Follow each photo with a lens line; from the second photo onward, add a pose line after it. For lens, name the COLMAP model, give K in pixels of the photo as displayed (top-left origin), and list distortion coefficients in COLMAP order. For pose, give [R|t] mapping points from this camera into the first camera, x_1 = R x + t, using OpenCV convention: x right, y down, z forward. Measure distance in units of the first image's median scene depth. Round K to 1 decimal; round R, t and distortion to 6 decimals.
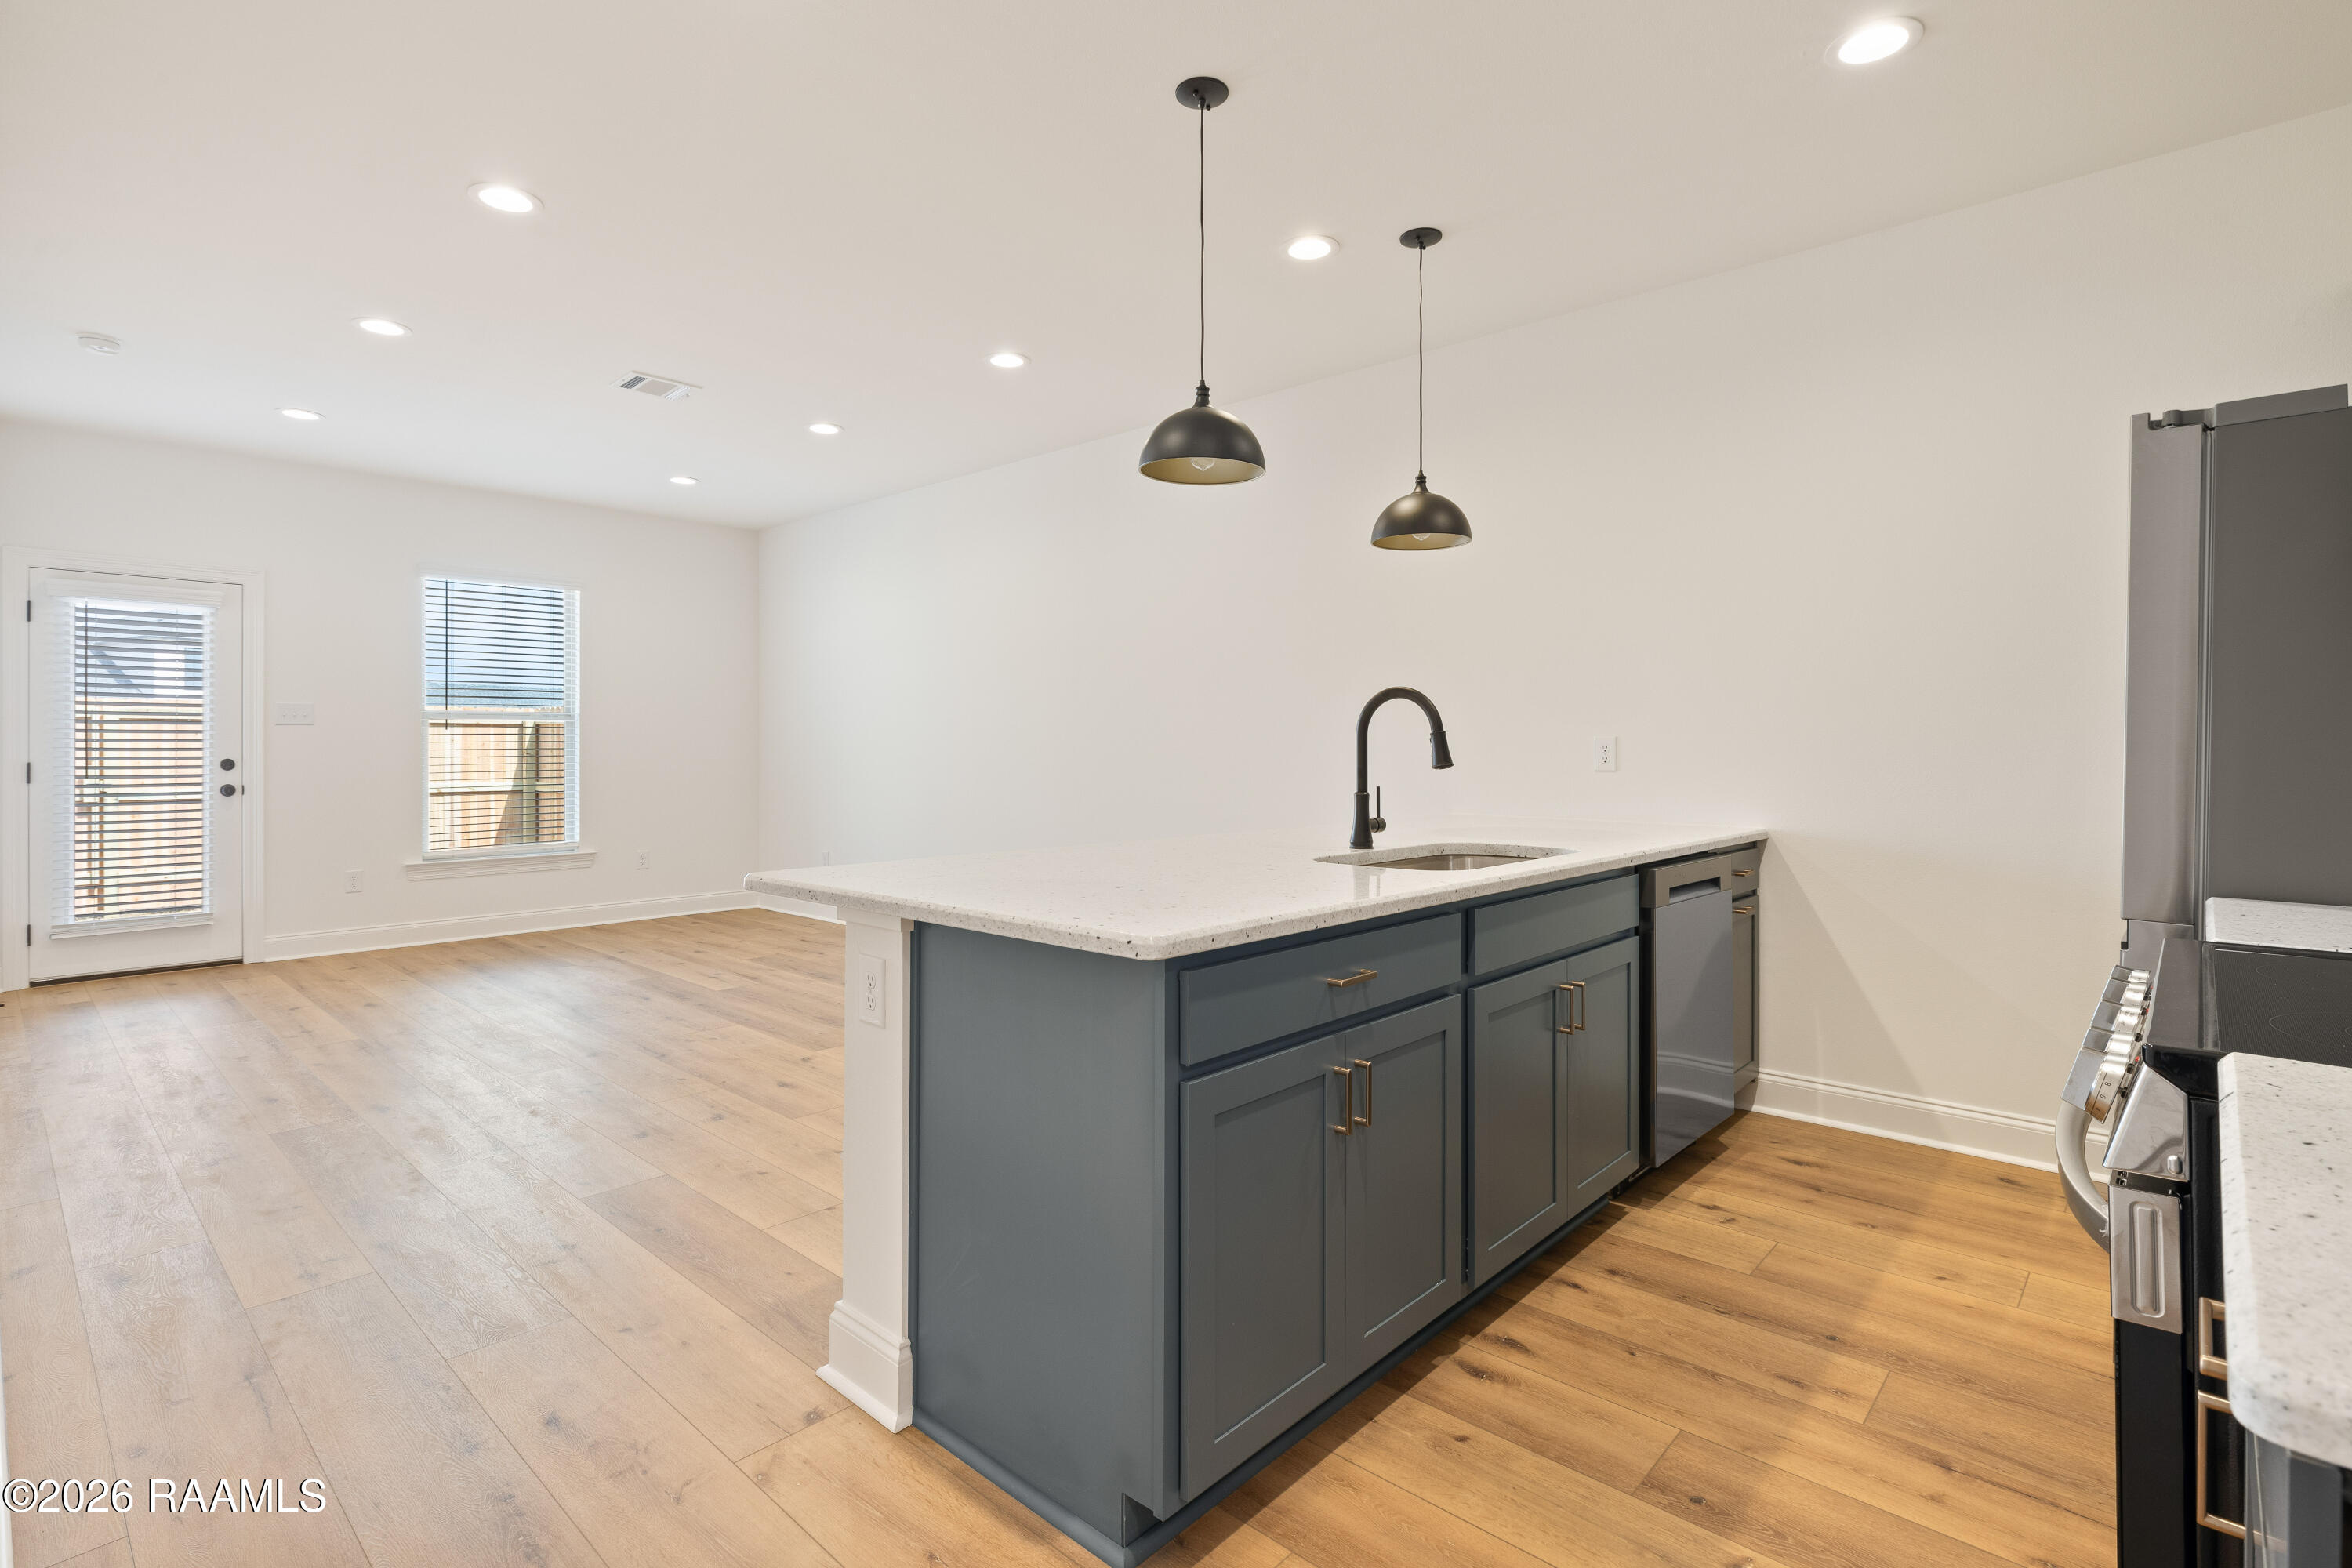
lens RADIAL K [[1123.1, 0, 1169.7], [0, 1123.1, 731.5], [0, 0, 1]] dist [-0.000796, 0.000078]
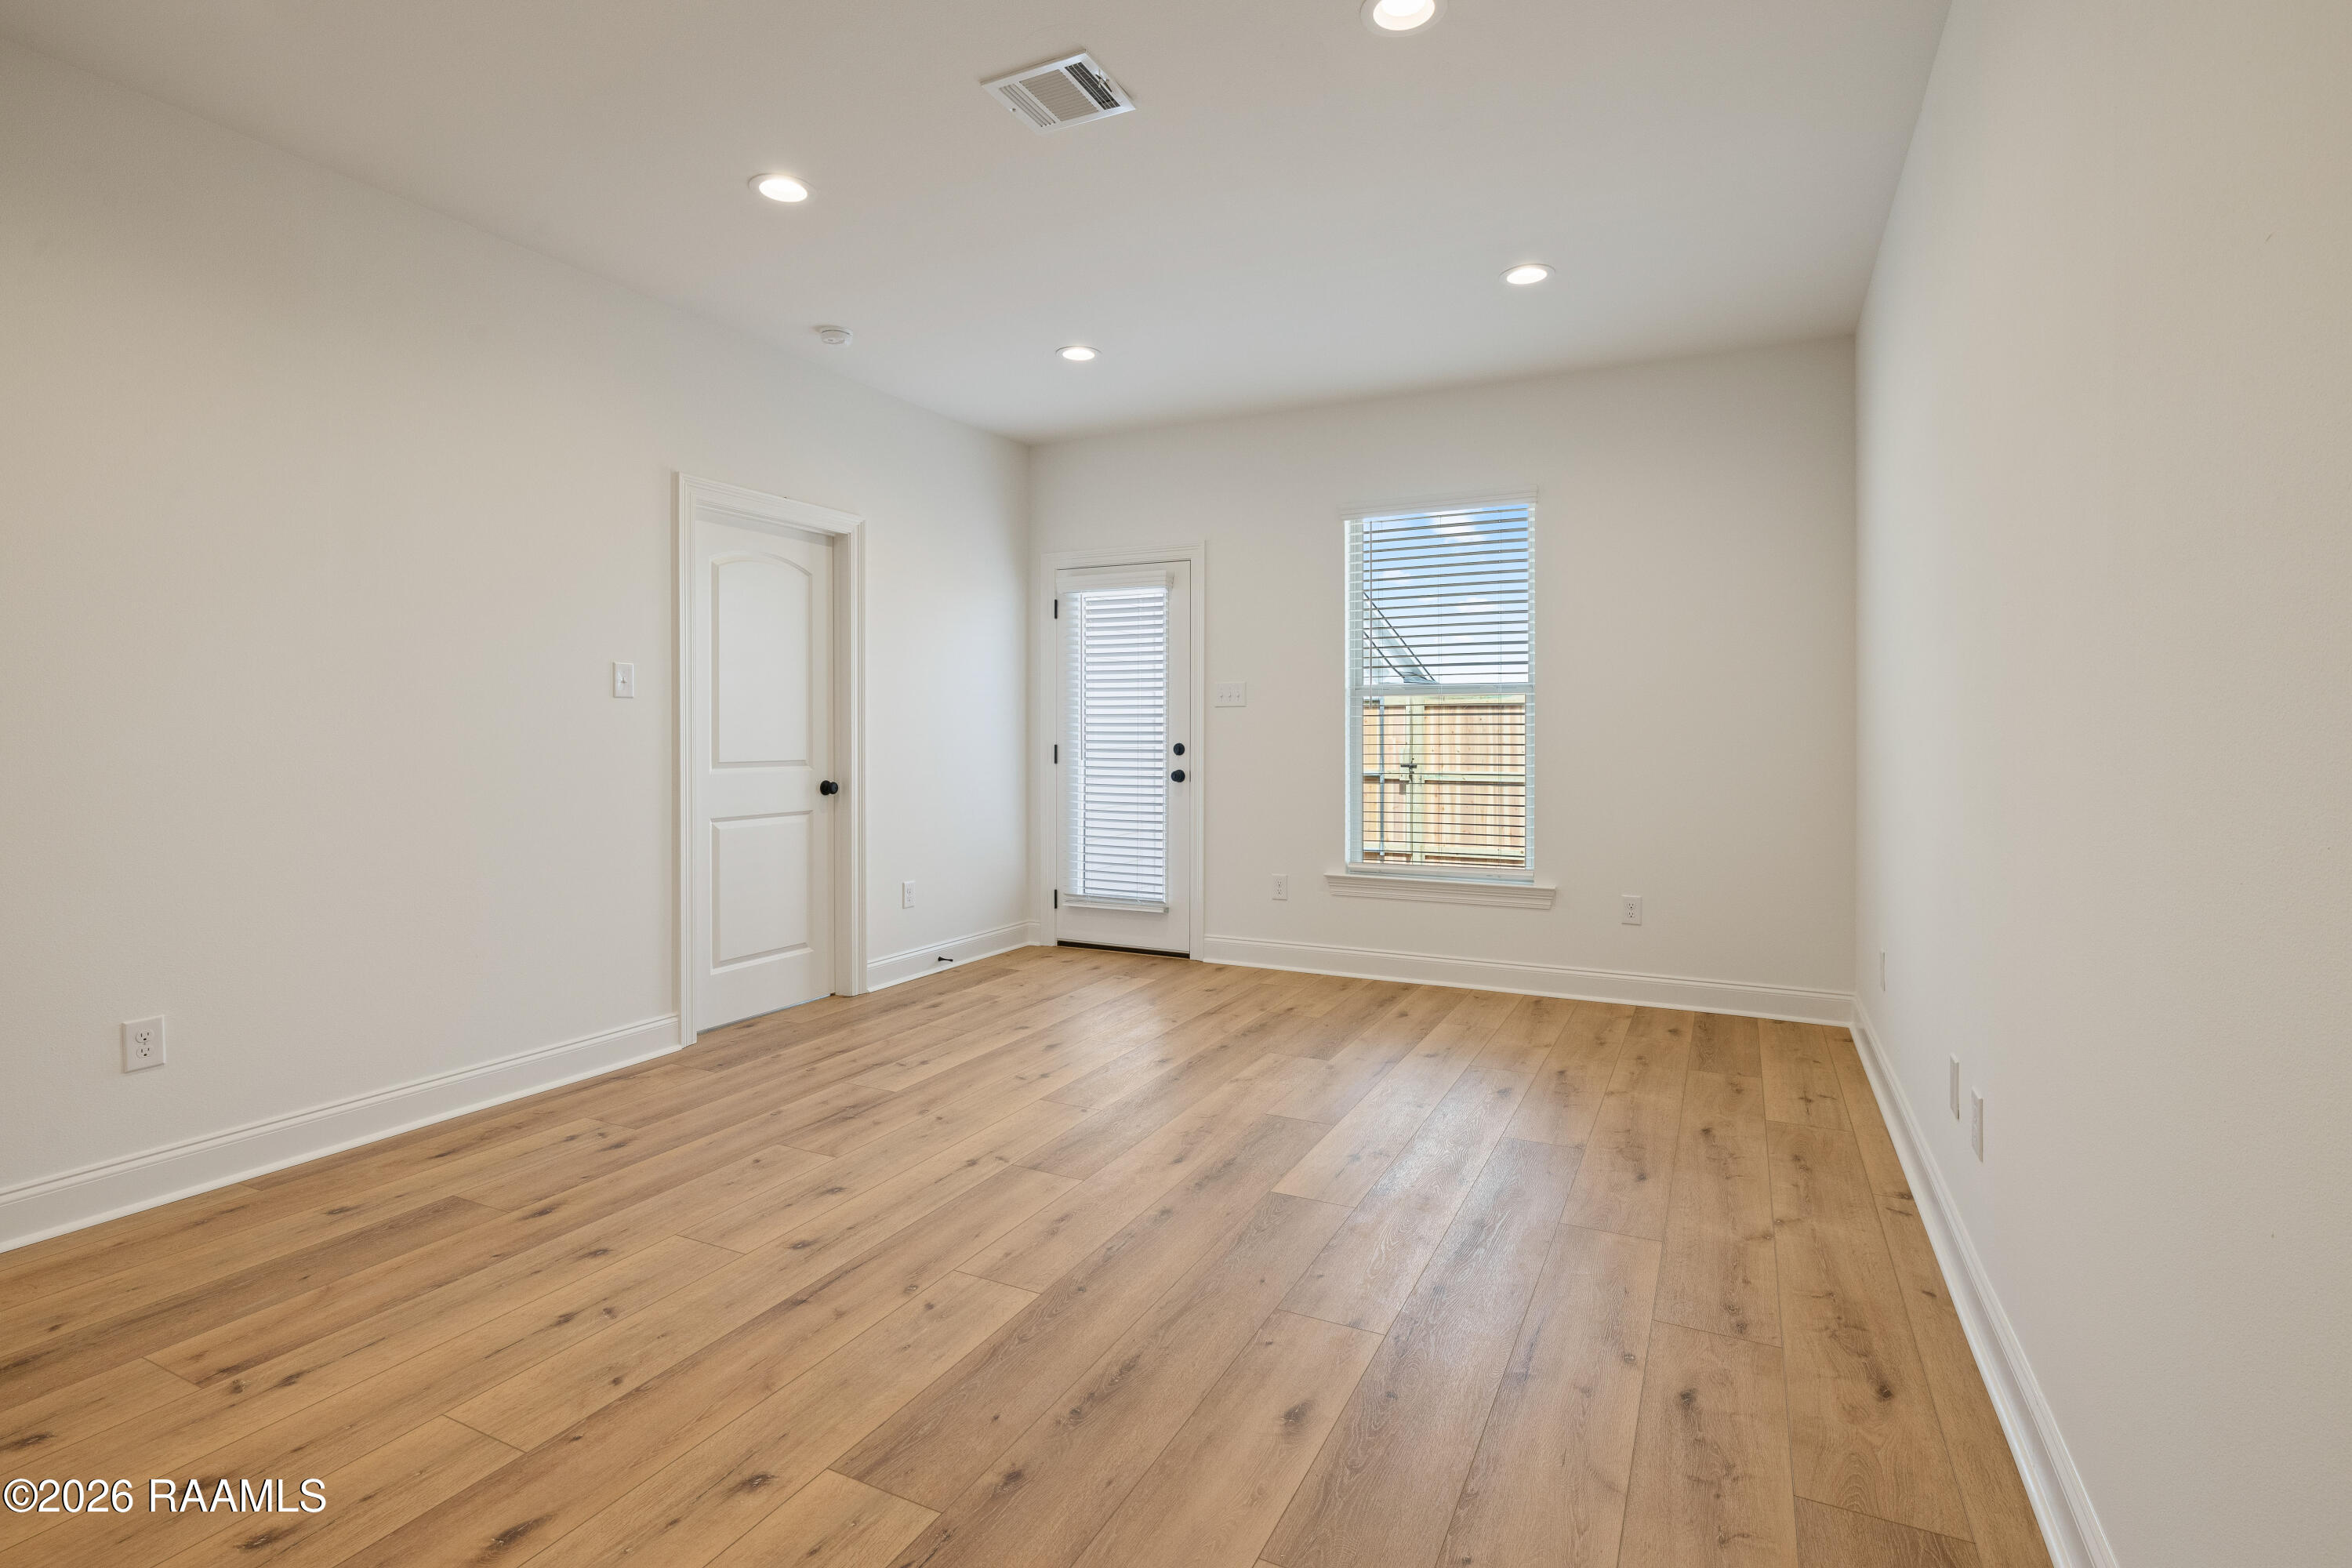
lens RADIAL K [[1123.1, 0, 1169.7], [0, 1123.1, 731.5], [0, 0, 1]] dist [-0.000796, 0.000078]
pose [[0.273715, 0.001180, -0.961810, 0.183855], [0.011949, 0.999918, 0.004627, 0.021878], [0.961737, -0.012759, 0.273678, 1.628709]]
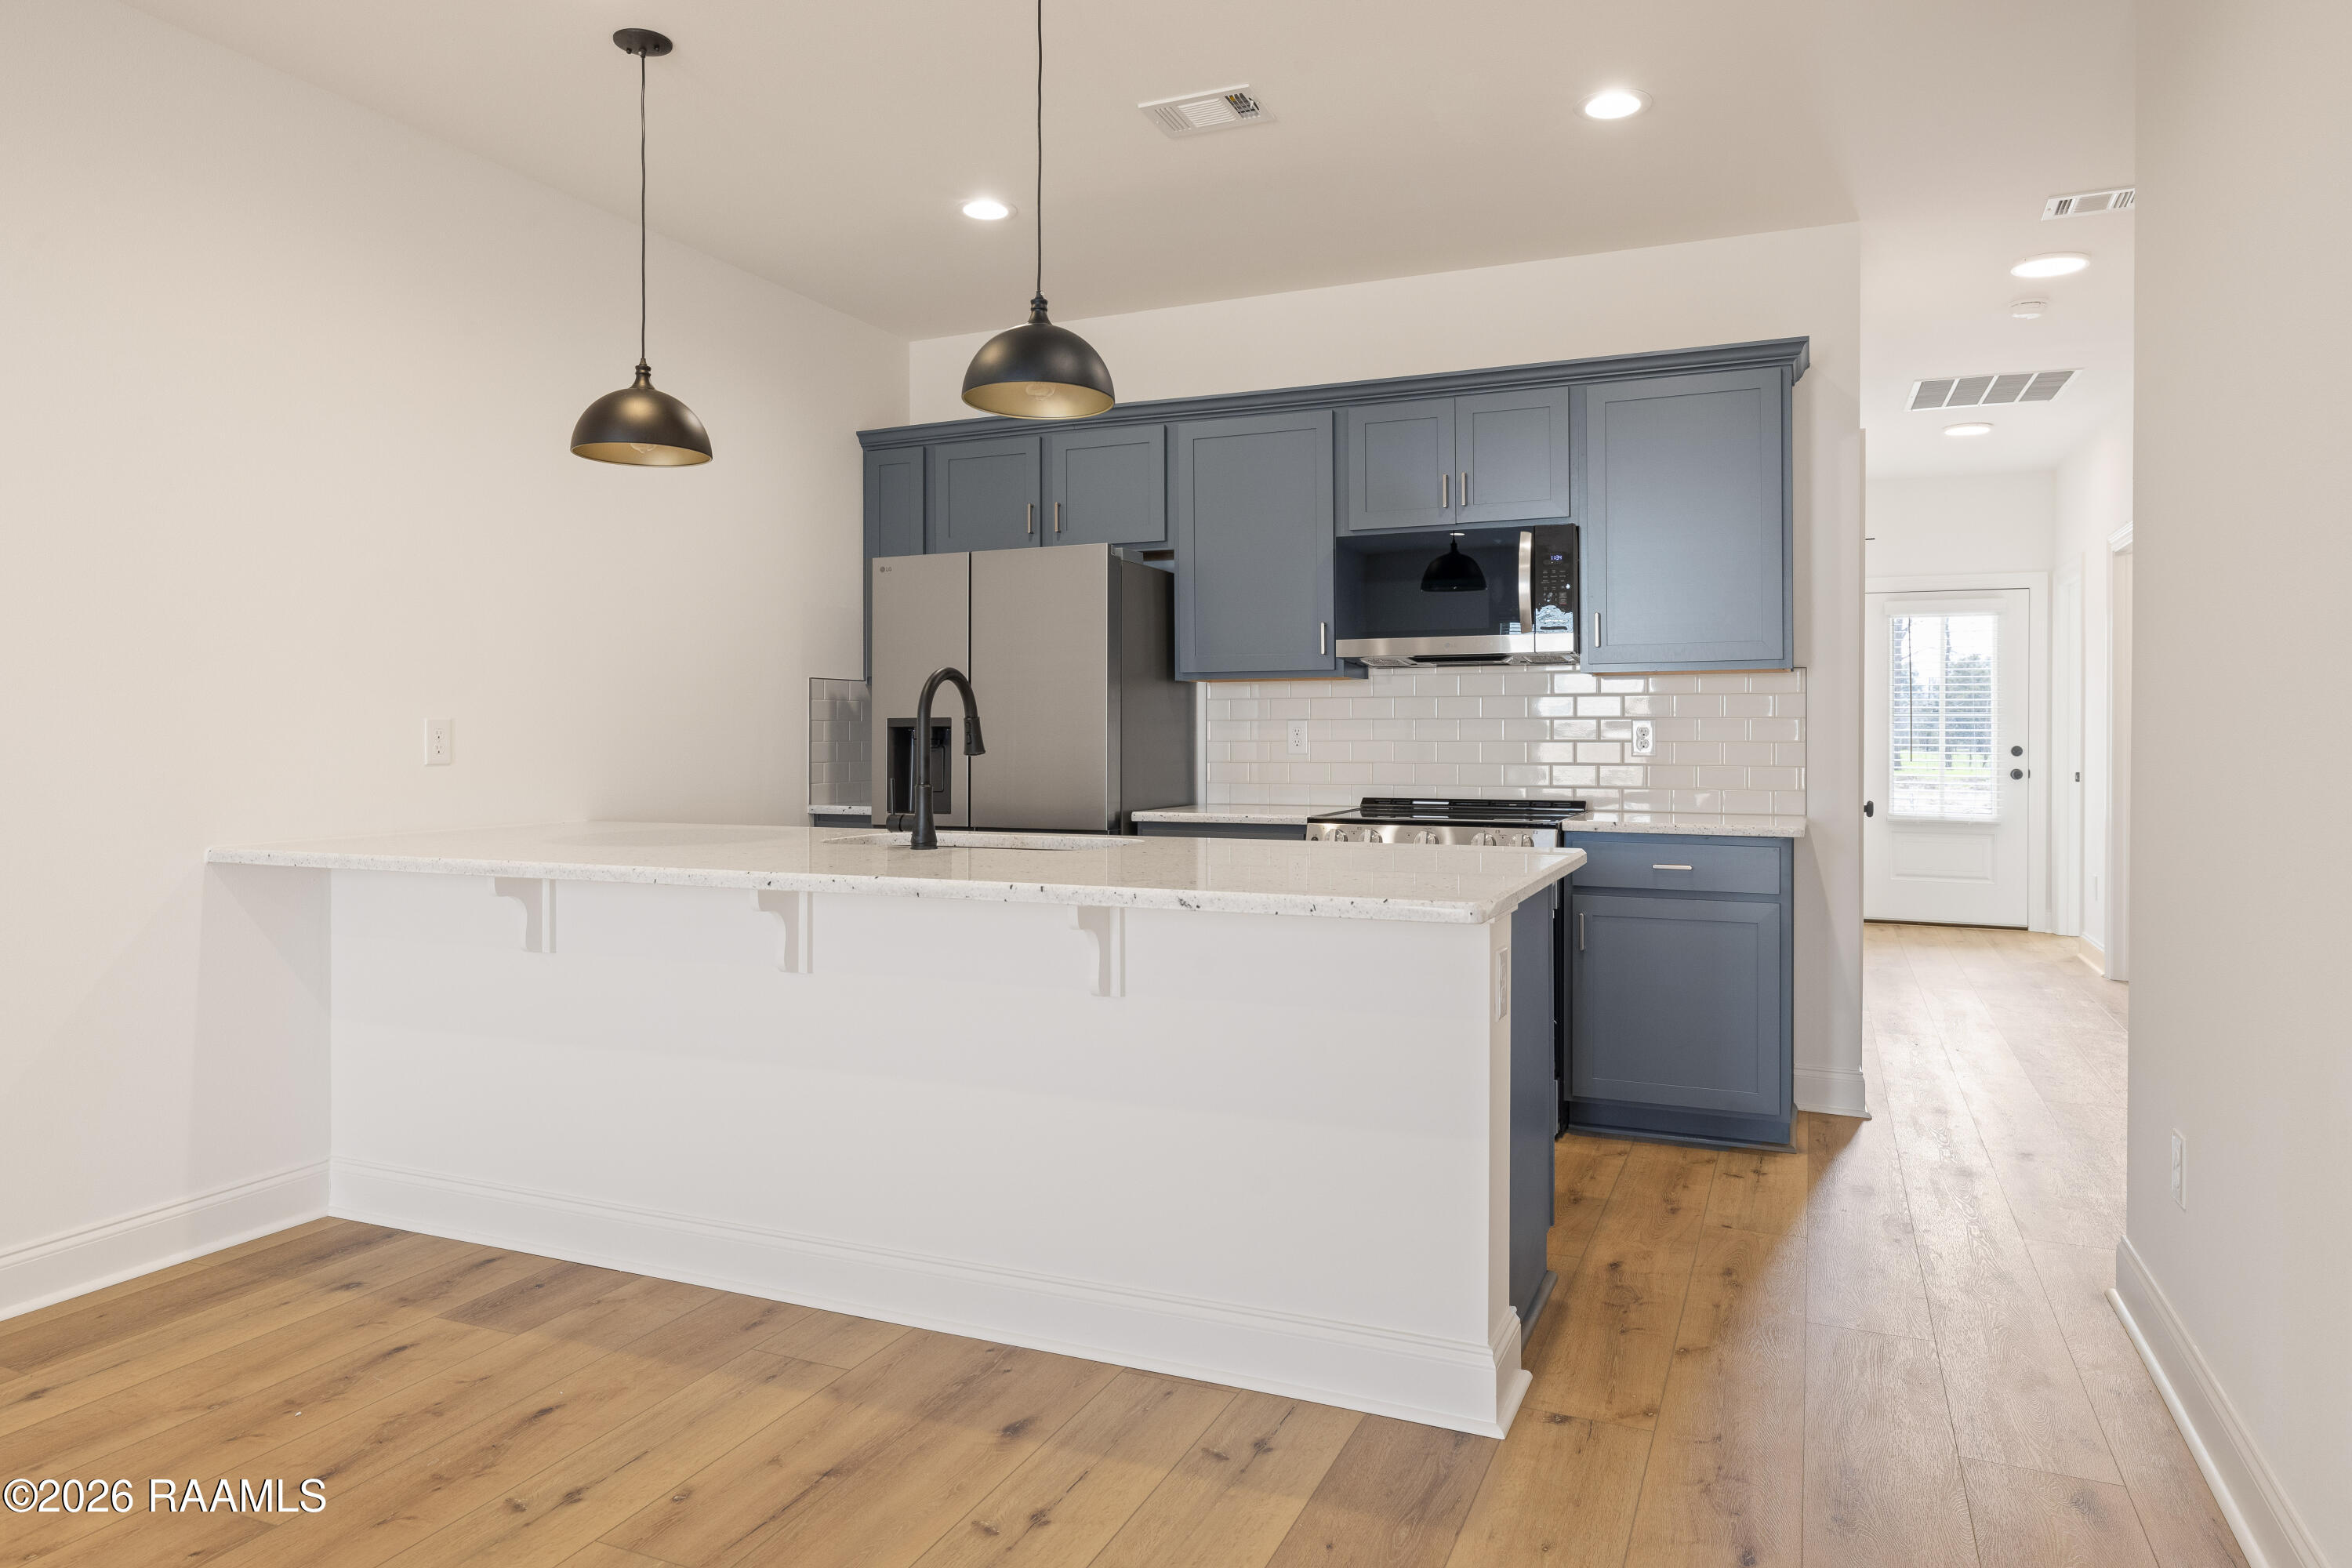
lens RADIAL K [[1463.0, 0, 1178.8], [0, 1463.0, 727.6], [0, 0, 1]] dist [0.003433, 0.000439]
pose [[-0.333288, 0.004589, 0.942814, -1.027777], [-0.012404, 0.999880, -0.009252, 0.018424], [-0.942743, -0.014778, -0.333191, 1.270895]]
